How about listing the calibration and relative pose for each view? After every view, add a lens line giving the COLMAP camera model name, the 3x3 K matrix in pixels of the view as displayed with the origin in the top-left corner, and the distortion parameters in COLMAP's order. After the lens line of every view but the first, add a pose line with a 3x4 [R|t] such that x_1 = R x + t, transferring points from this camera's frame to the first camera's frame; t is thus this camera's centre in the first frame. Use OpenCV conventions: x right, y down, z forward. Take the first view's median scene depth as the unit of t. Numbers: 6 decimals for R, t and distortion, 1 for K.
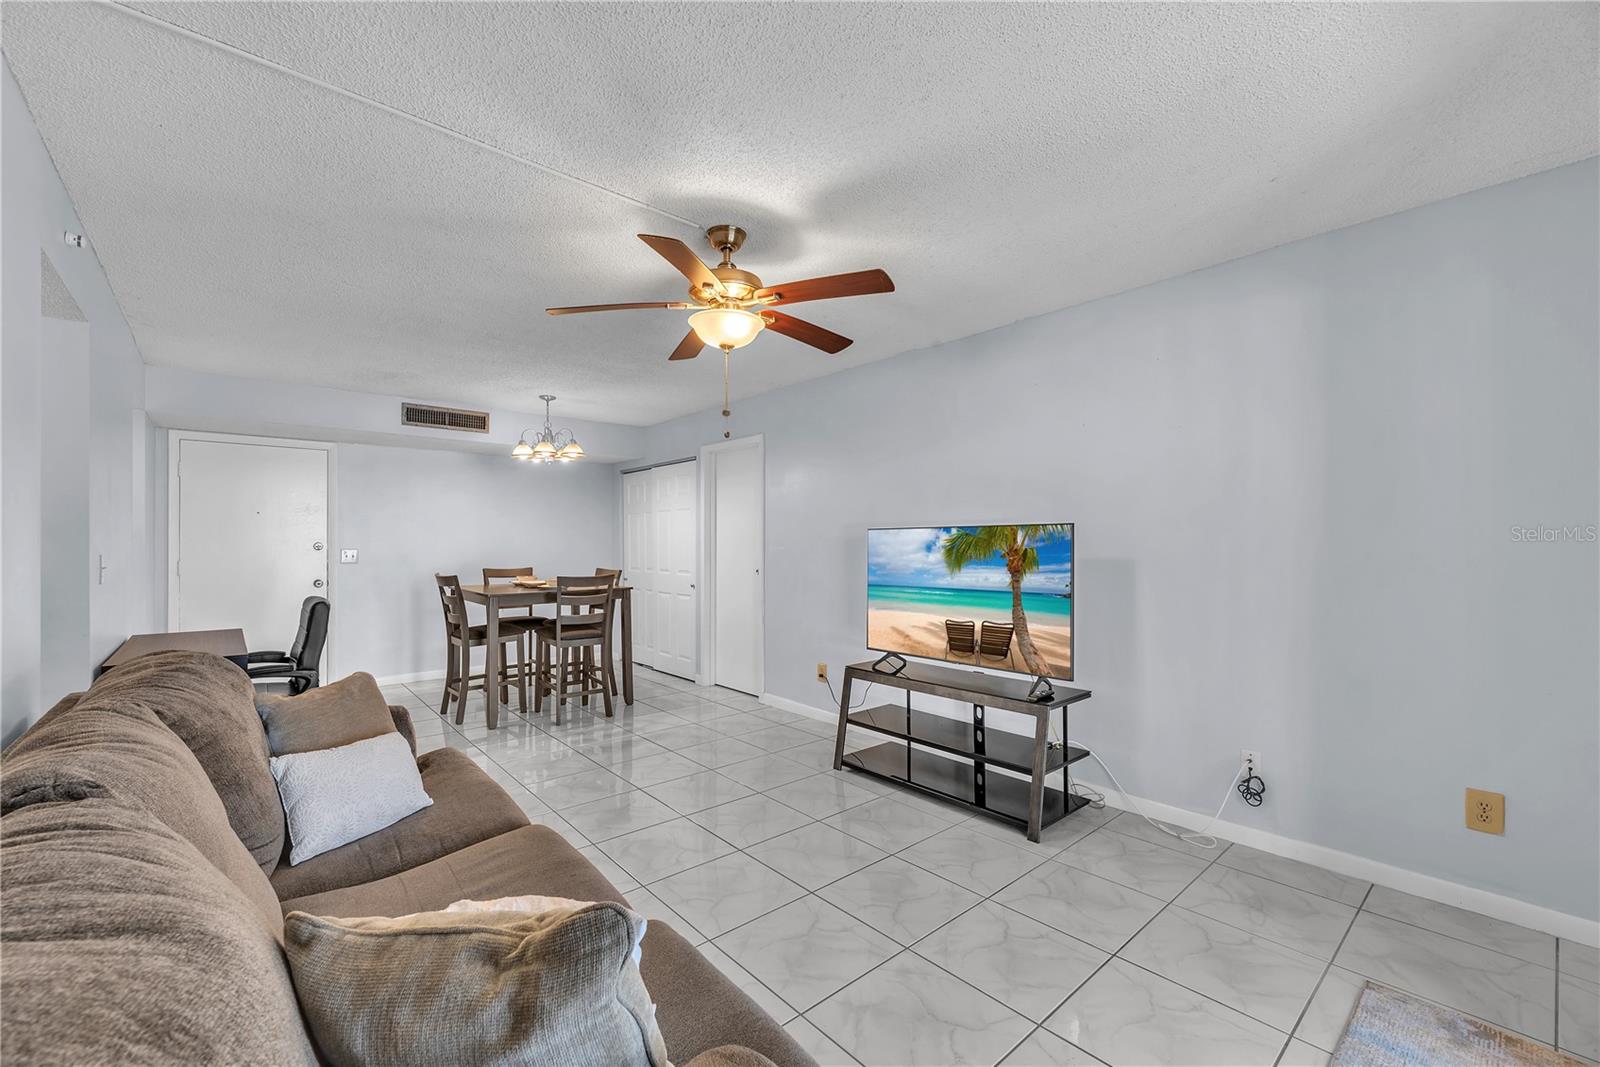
lens RADIAL K [[668.3, 0, 787.6], [0, 668.3, 539.1], [0, 0, 1]] dist [0.001008, 0.000078]
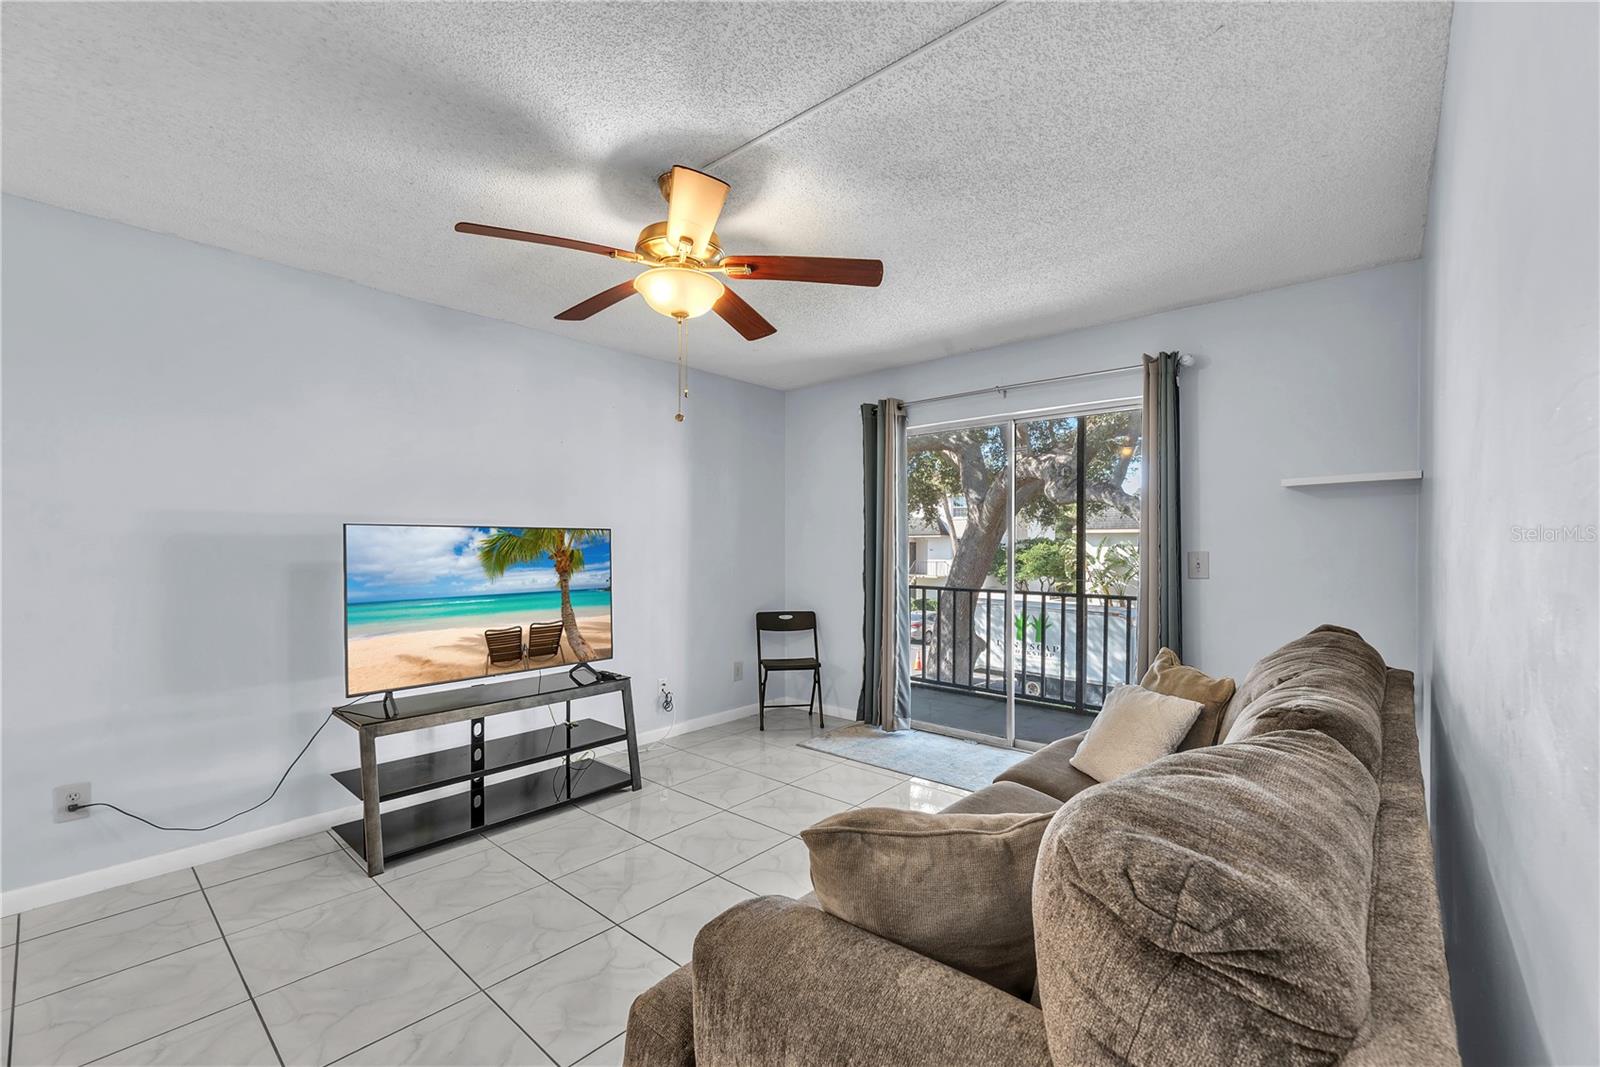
lens RADIAL K [[667.4, 0, 801.2], [0, 667.4, 545.8], [0, 0, 1]] dist [0.001019, 0.000130]
pose [[-0.147304, 0.006039, 0.989073, -0.710249], [-0.005469, 0.999961, -0.006920, 0.011661], [-0.989076, -0.006429, -0.147265, 0.720210]]
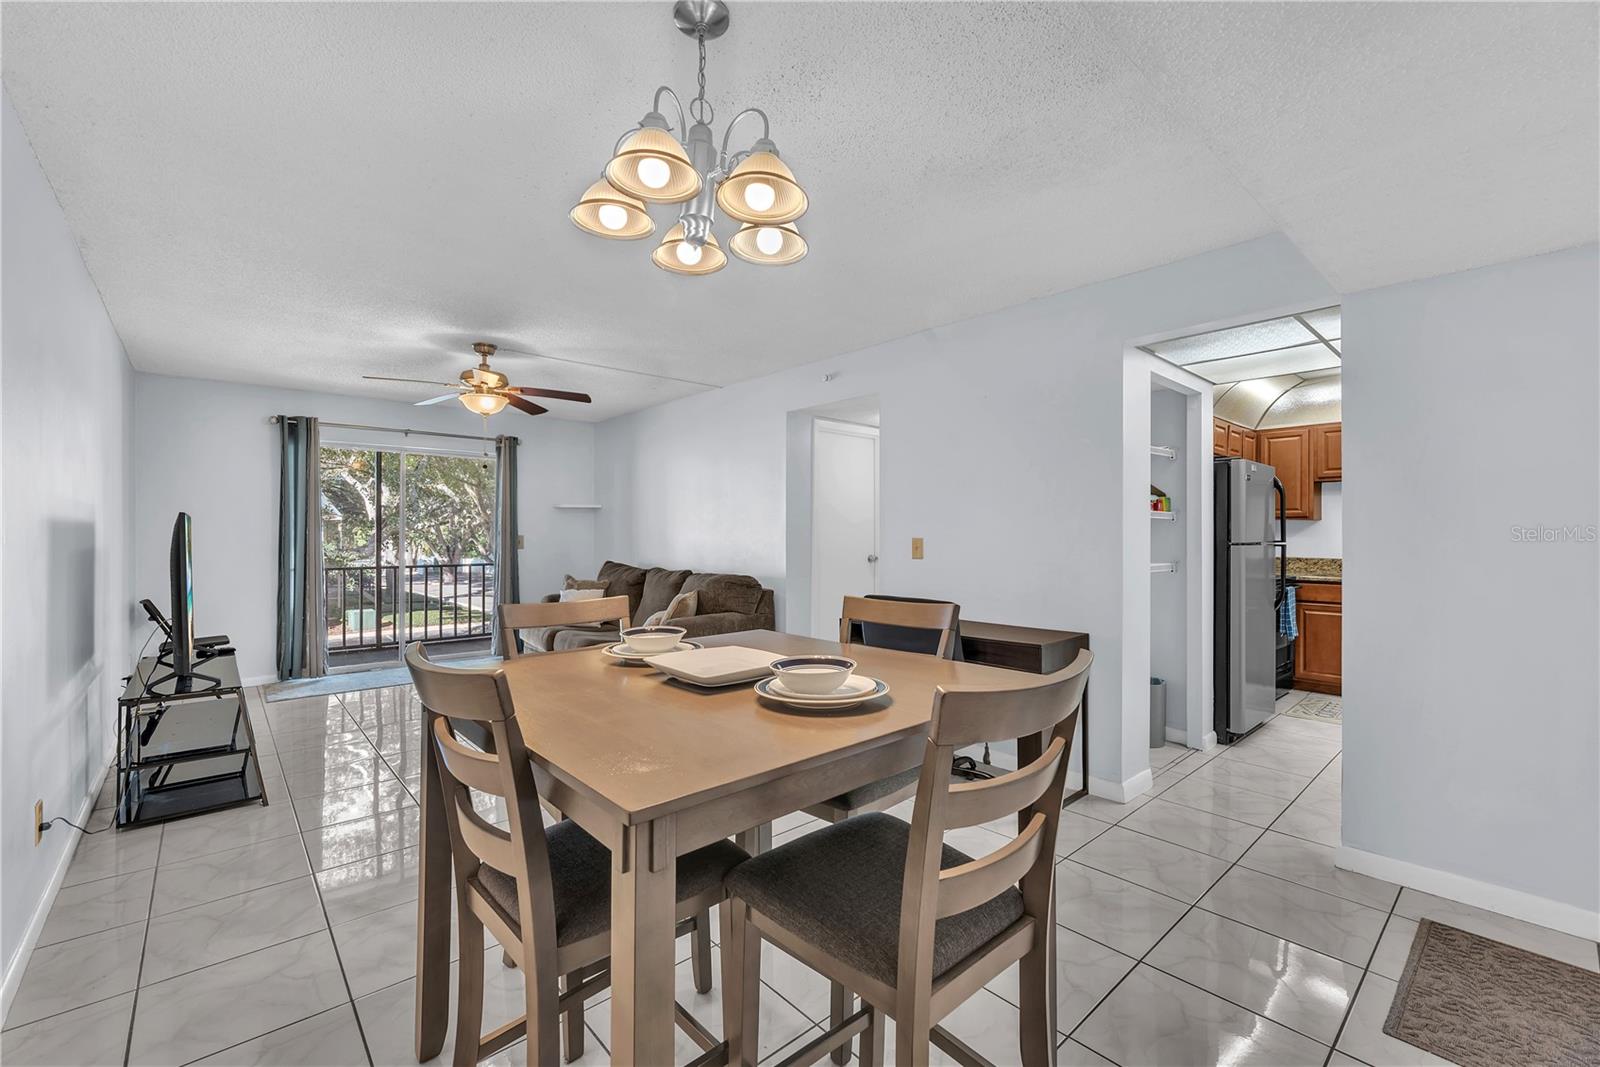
lens RADIAL K [[668.3, 0, 787.6], [0, 668.3, 539.1], [0, 0, 1]] dist [0.001008, 0.000078]
pose [[-0.999864, 0.008682, -0.014051, -0.606981], [0.008748, 0.999951, -0.004671, 0.034032], [0.014010, -0.004793, -0.999890, 1.990085]]
